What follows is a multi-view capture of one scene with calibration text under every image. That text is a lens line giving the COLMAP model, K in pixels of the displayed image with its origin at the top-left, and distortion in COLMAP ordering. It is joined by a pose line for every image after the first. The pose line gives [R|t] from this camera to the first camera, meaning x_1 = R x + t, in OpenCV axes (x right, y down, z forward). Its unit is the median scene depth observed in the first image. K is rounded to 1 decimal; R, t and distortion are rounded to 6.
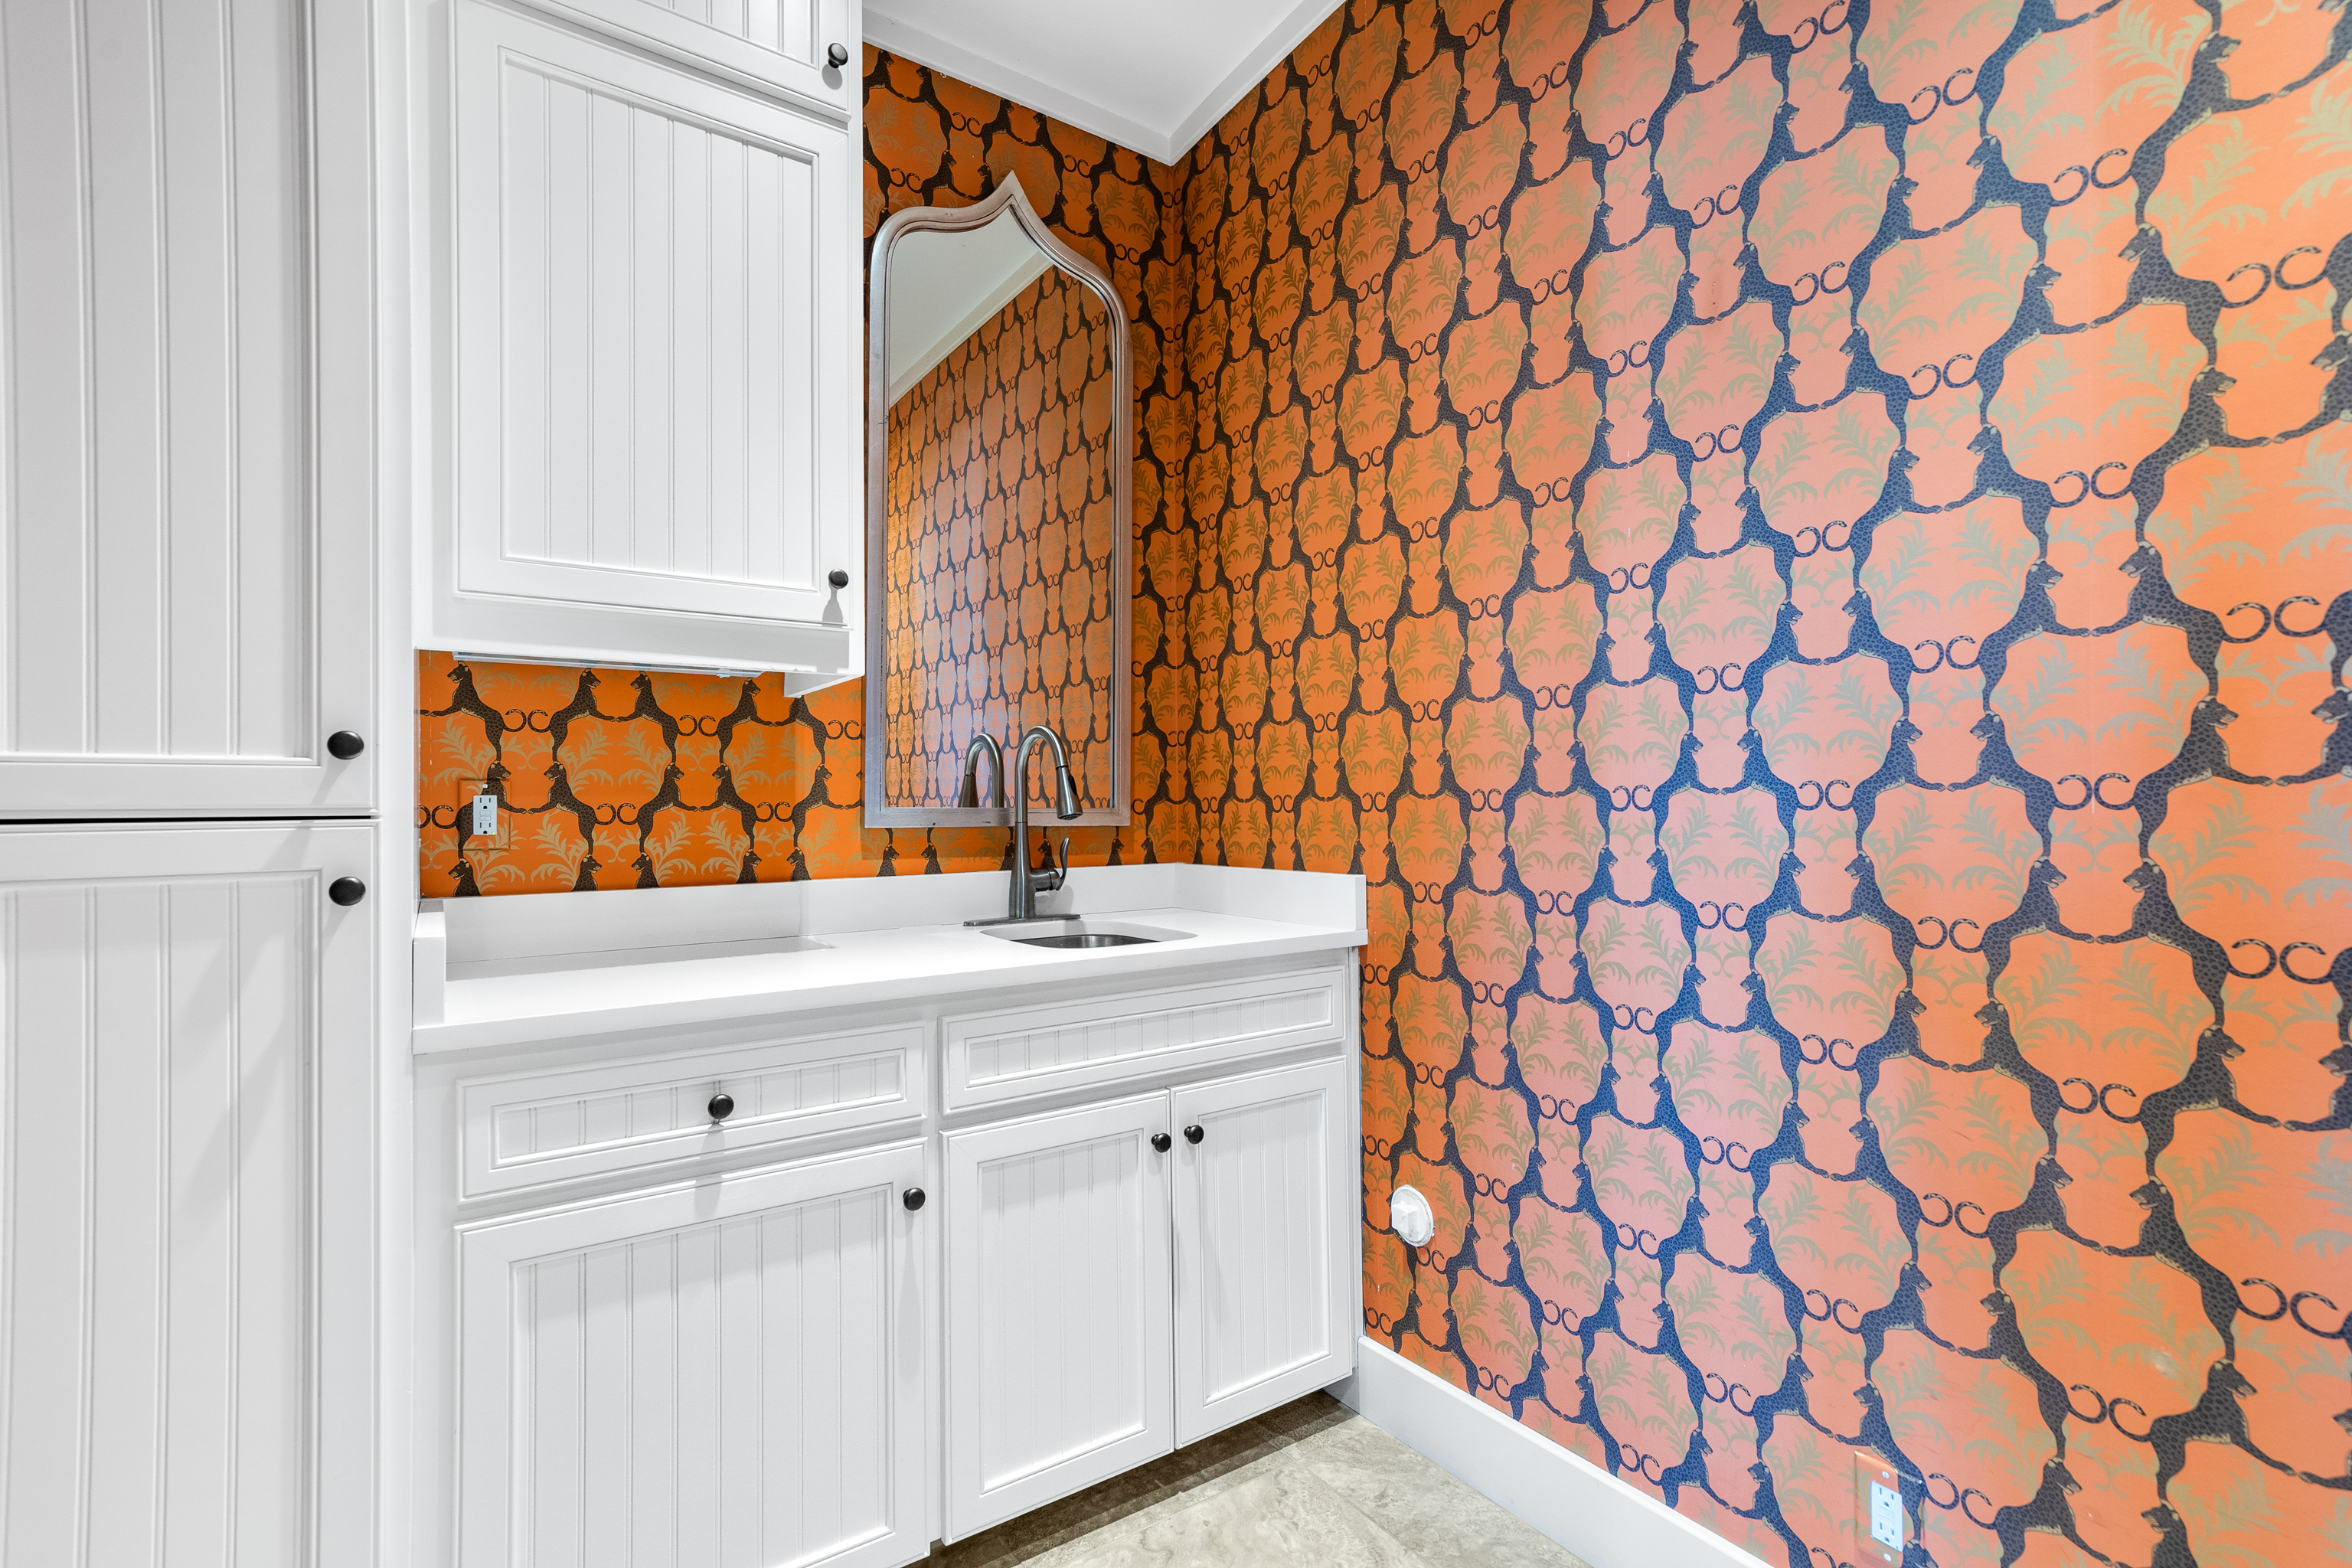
lens RADIAL K [[1104.0, 0, 1188.7], [0, 1104.0, 795.3], [0, 0, 1]] dist [-0.018453, 0.007668]
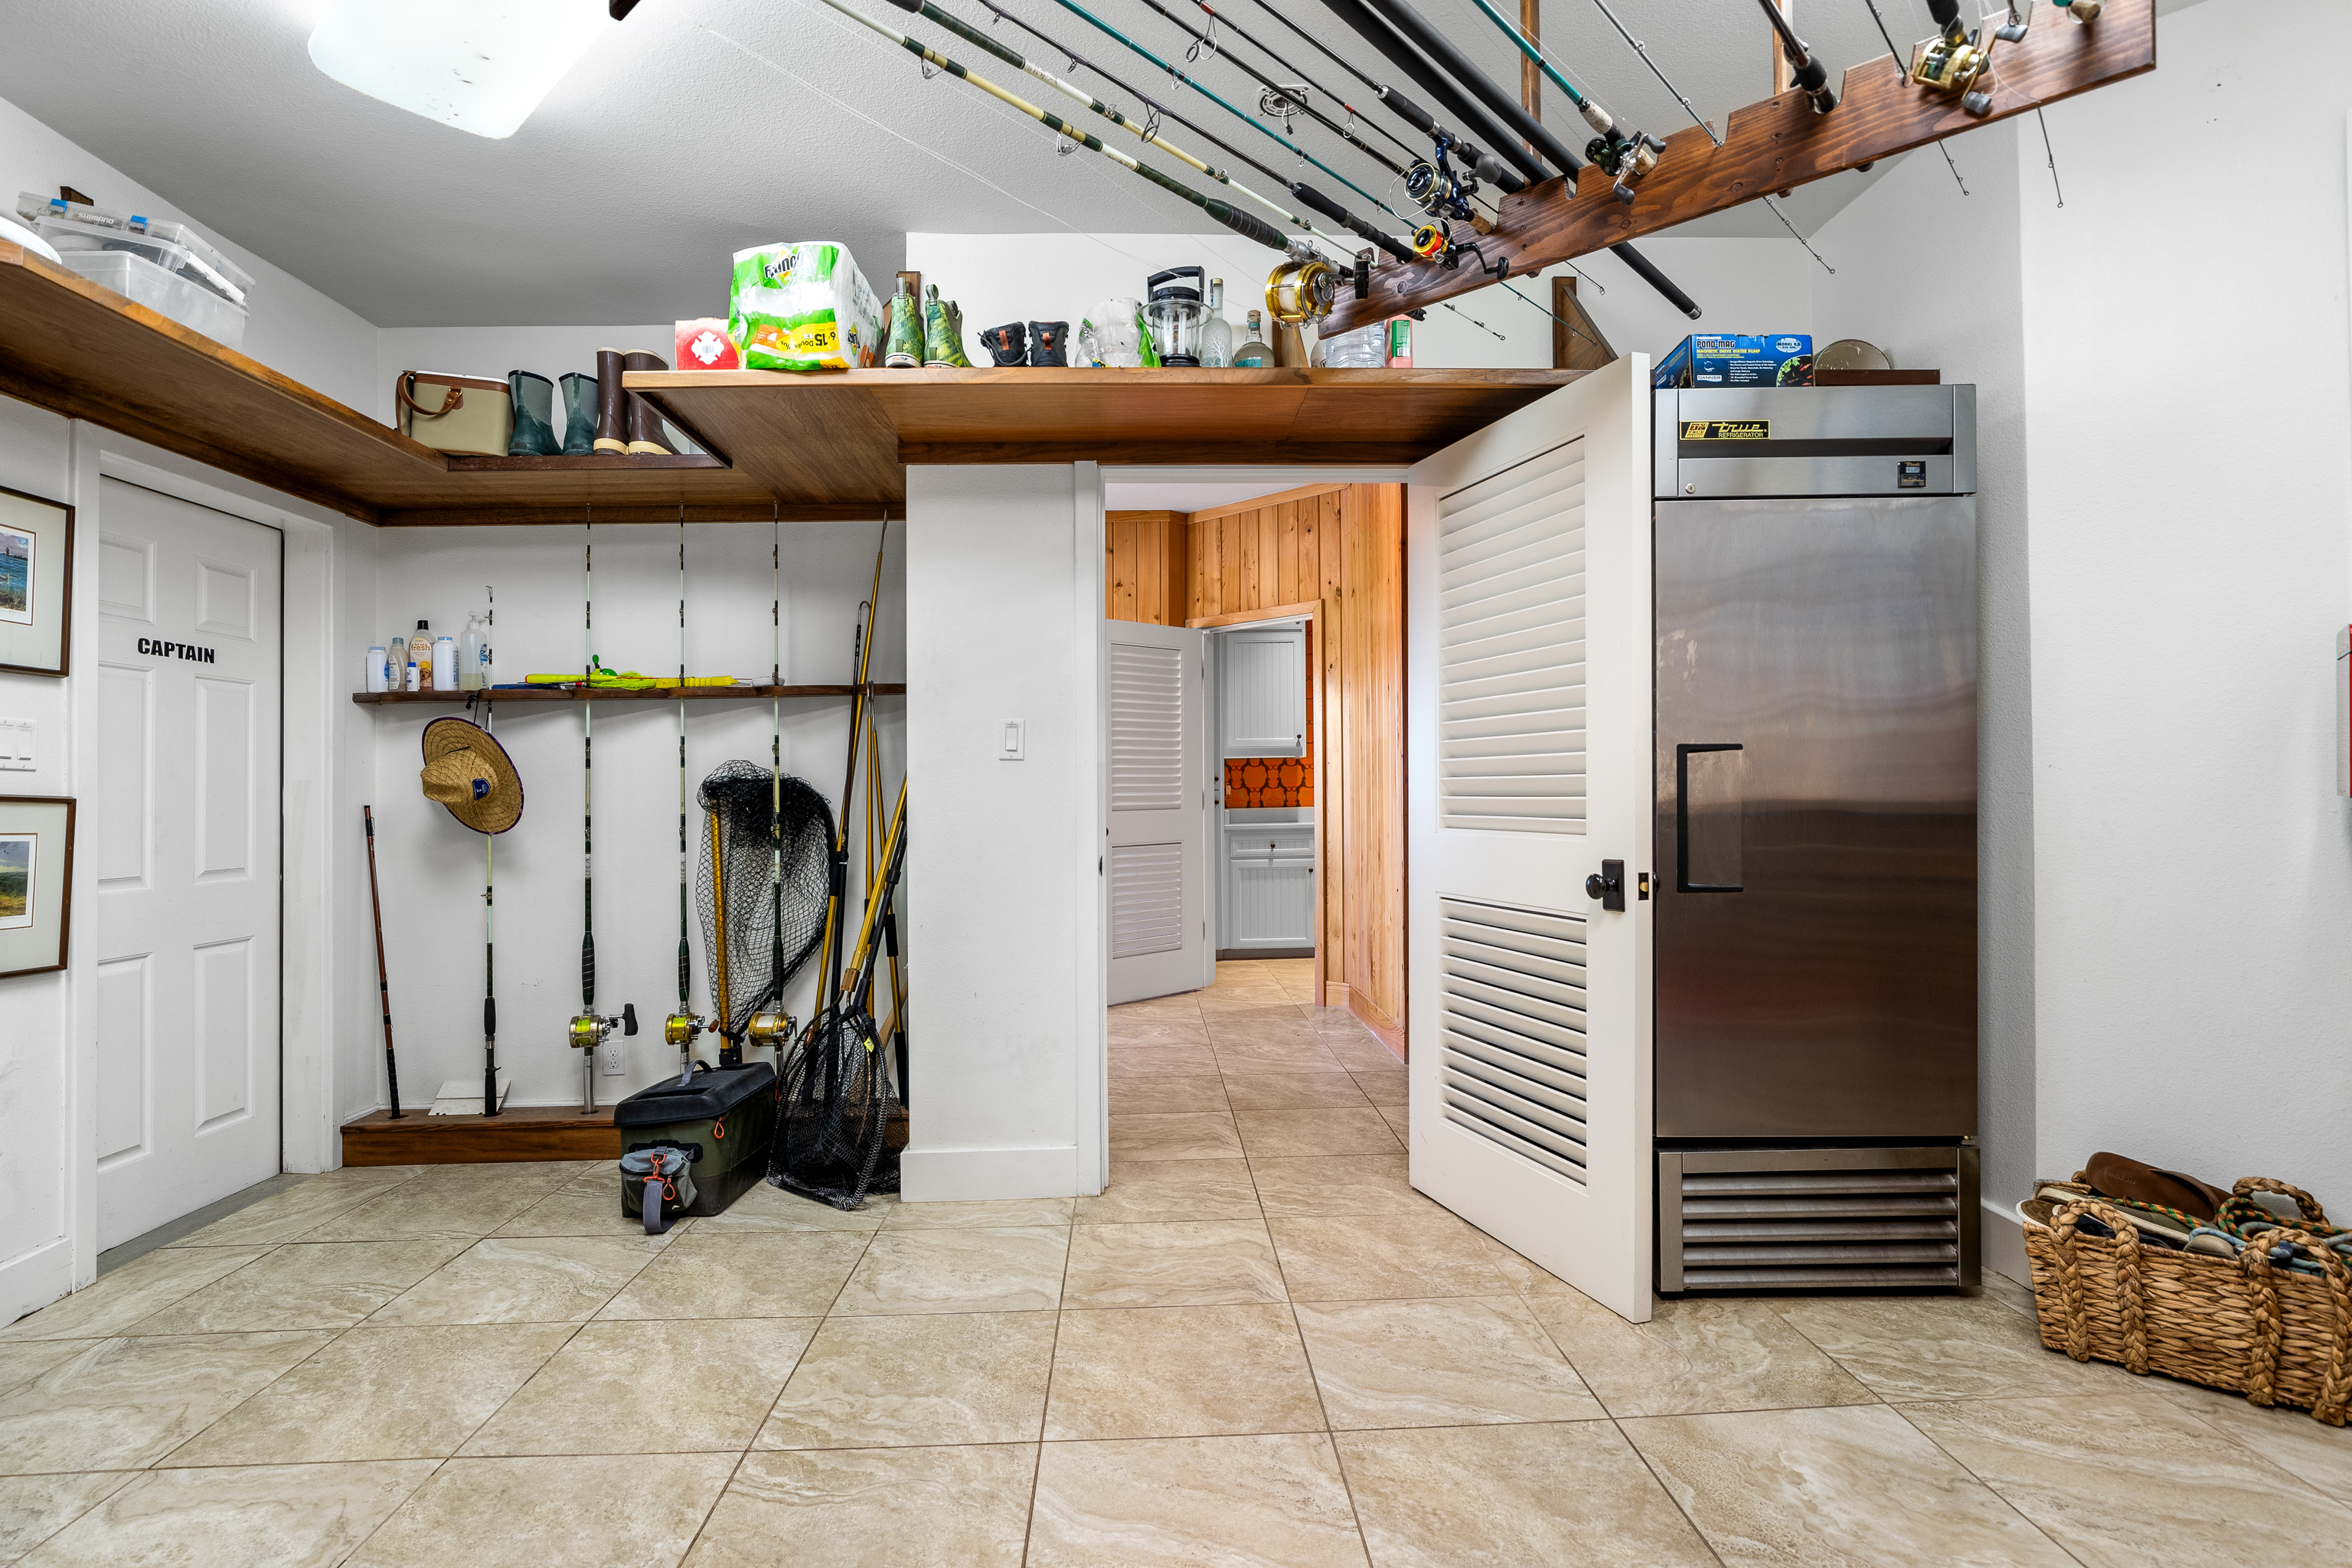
lens RADIAL K [[1104.2, 0, 1171.0], [0, 1104.2, 779.3], [0, 0, 1]] dist [-0.005054, 0.005382]
pose [[0.845760, -0.006272, -0.533526, 1.501505], [0.009140, 0.999954, 0.002733, -0.037742], [0.533484, -0.007187, 0.845779, -2.820079]]
